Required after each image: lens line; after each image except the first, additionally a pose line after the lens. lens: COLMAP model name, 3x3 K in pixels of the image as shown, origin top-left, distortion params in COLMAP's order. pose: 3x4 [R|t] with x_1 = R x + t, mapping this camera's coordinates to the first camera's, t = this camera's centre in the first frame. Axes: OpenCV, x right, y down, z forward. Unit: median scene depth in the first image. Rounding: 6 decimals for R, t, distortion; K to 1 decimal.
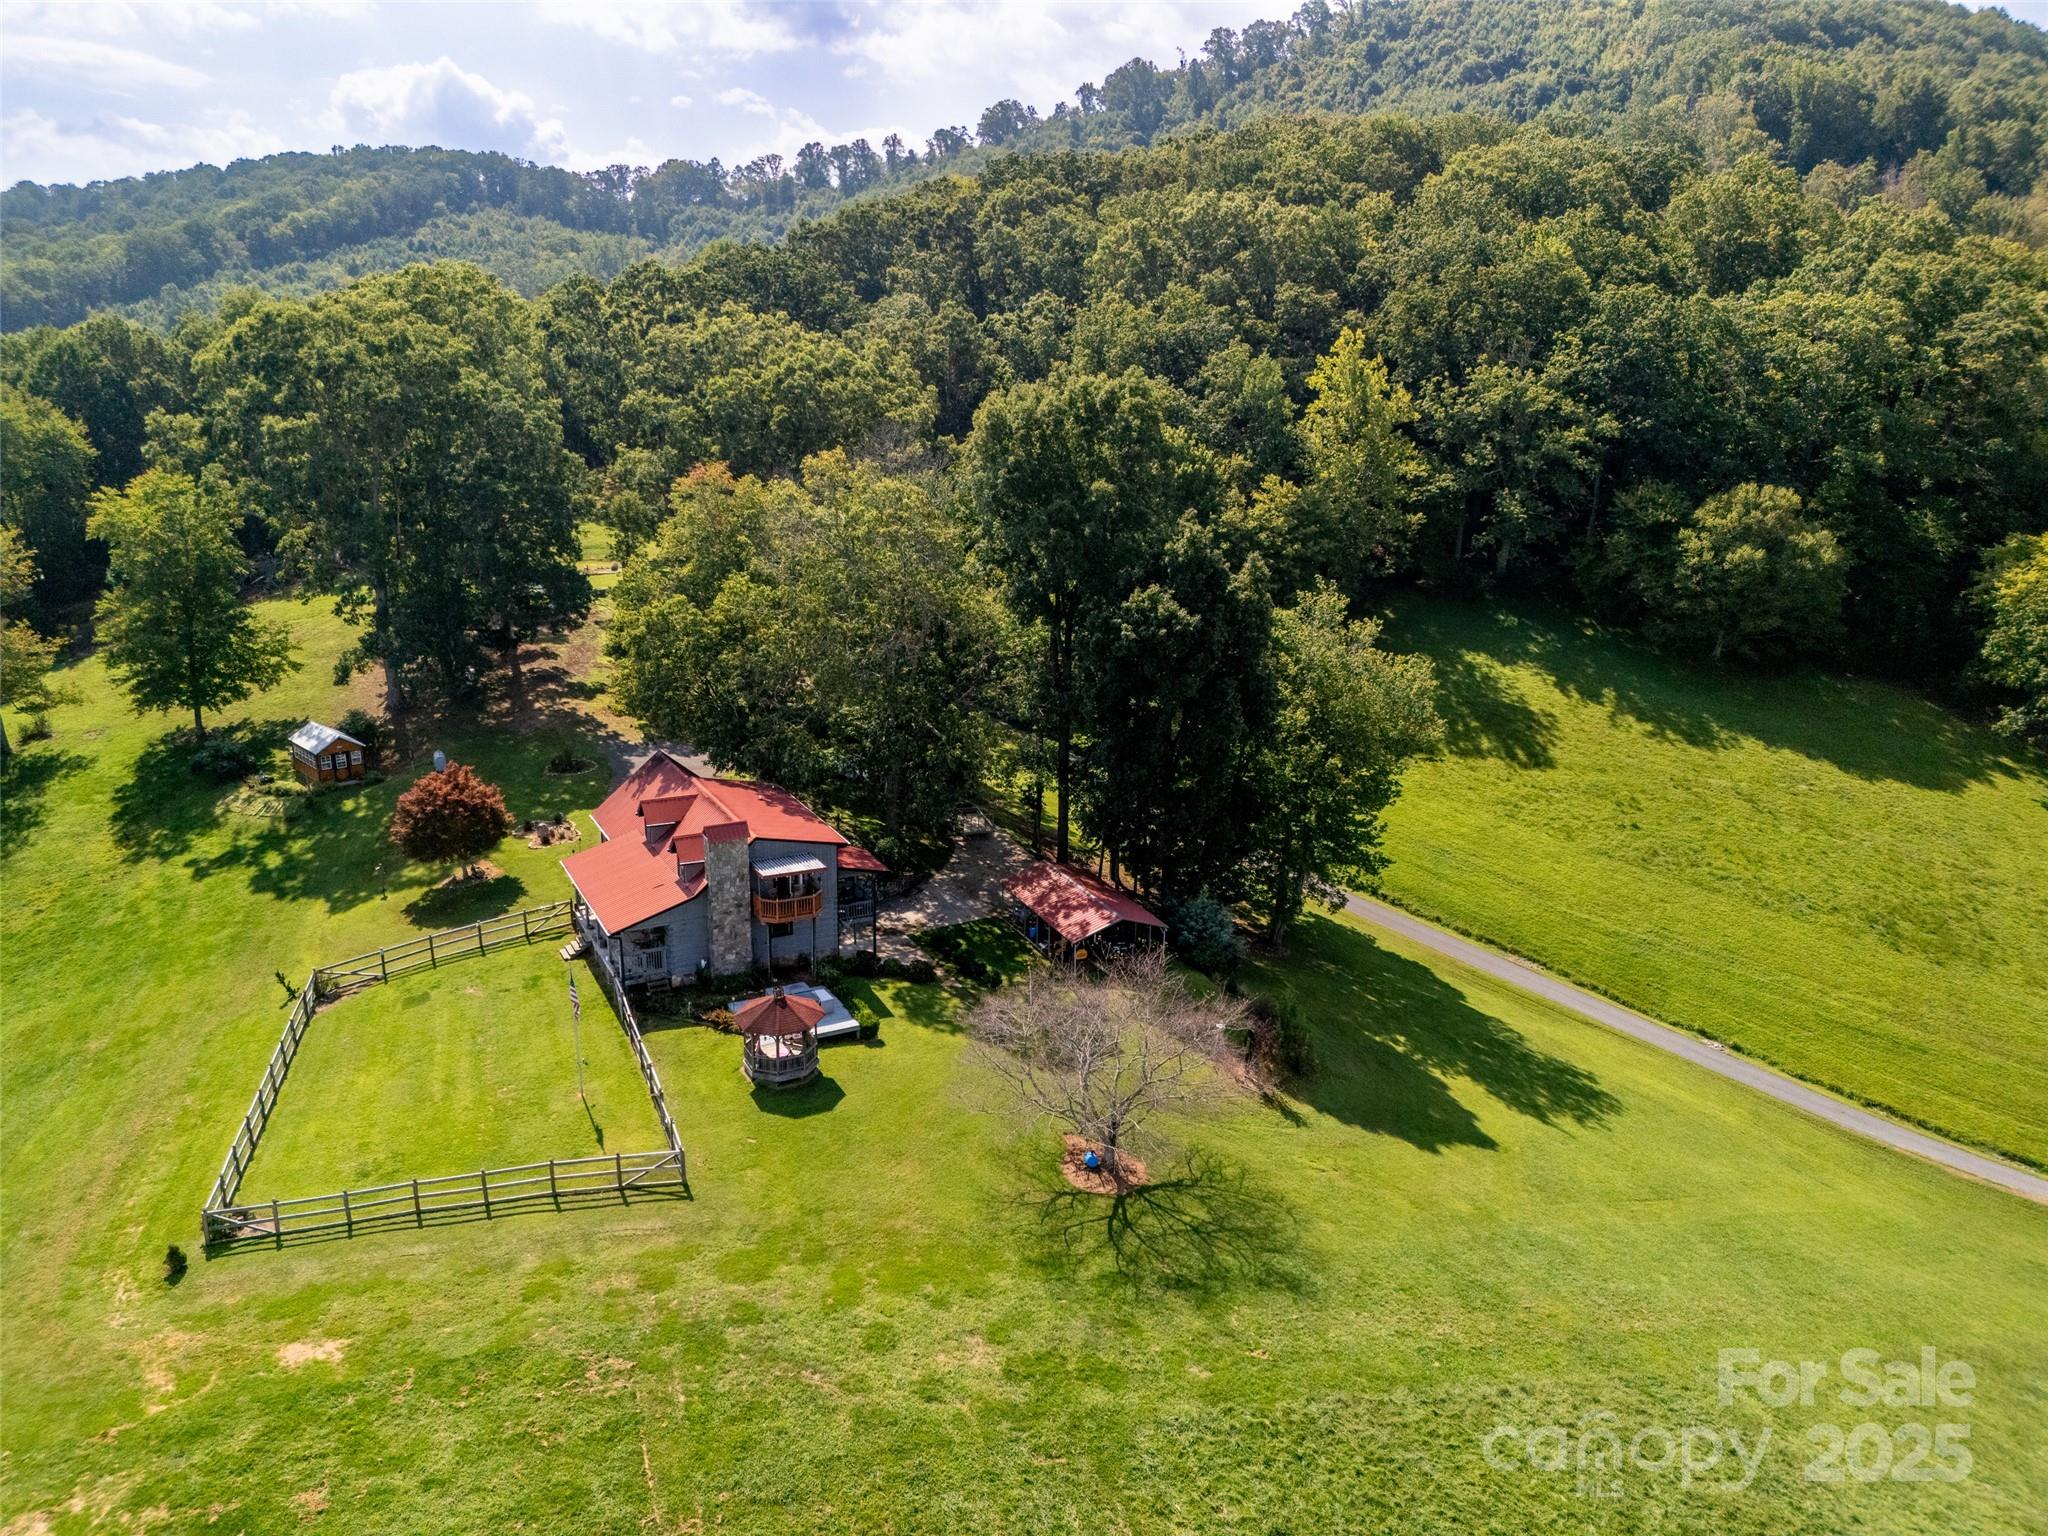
lens RADIAL K [[1503.9, 0, 1024.0], [0, 1503.9, 768.0], [0, 0, 1]] dist [0.048843, -0.050708]
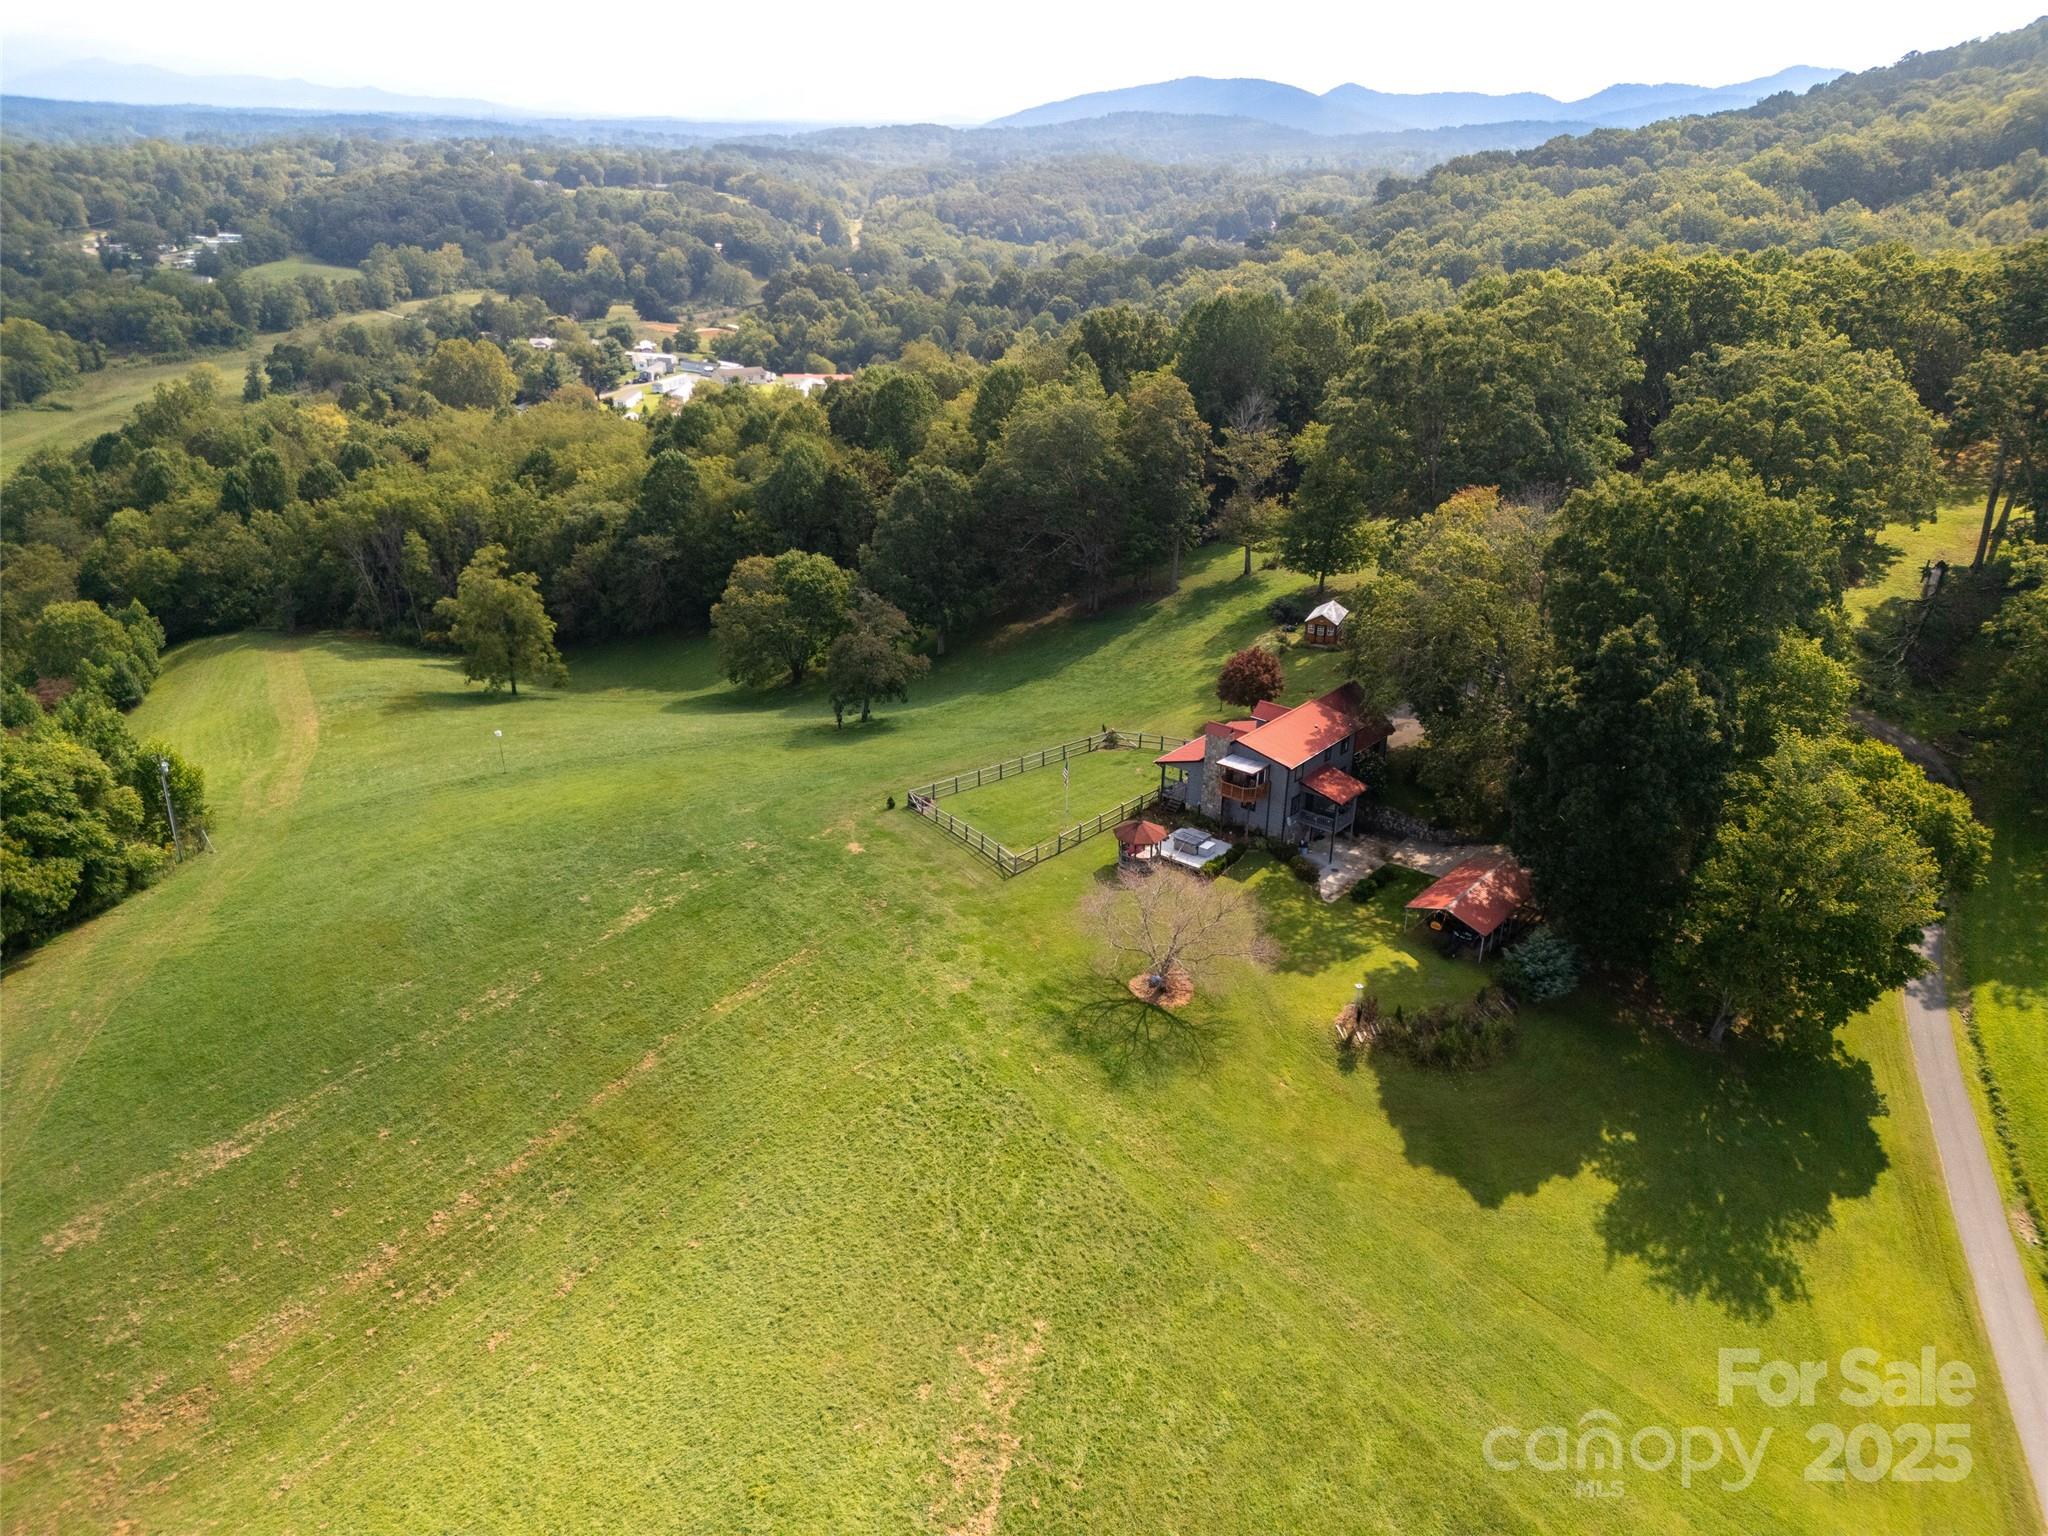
lens RADIAL K [[1526.9, 0, 1024.0], [0, 1526.9, 768.0], [0, 0, 1]] dist [0.058484, -0.041701]
pose [[0.398552, 0.349237, -0.848051, 1.108485], [-0.257292, 0.930107, 0.262112, -0.289095], [0.880317, 0.113731, 0.460552, 0.091872]]
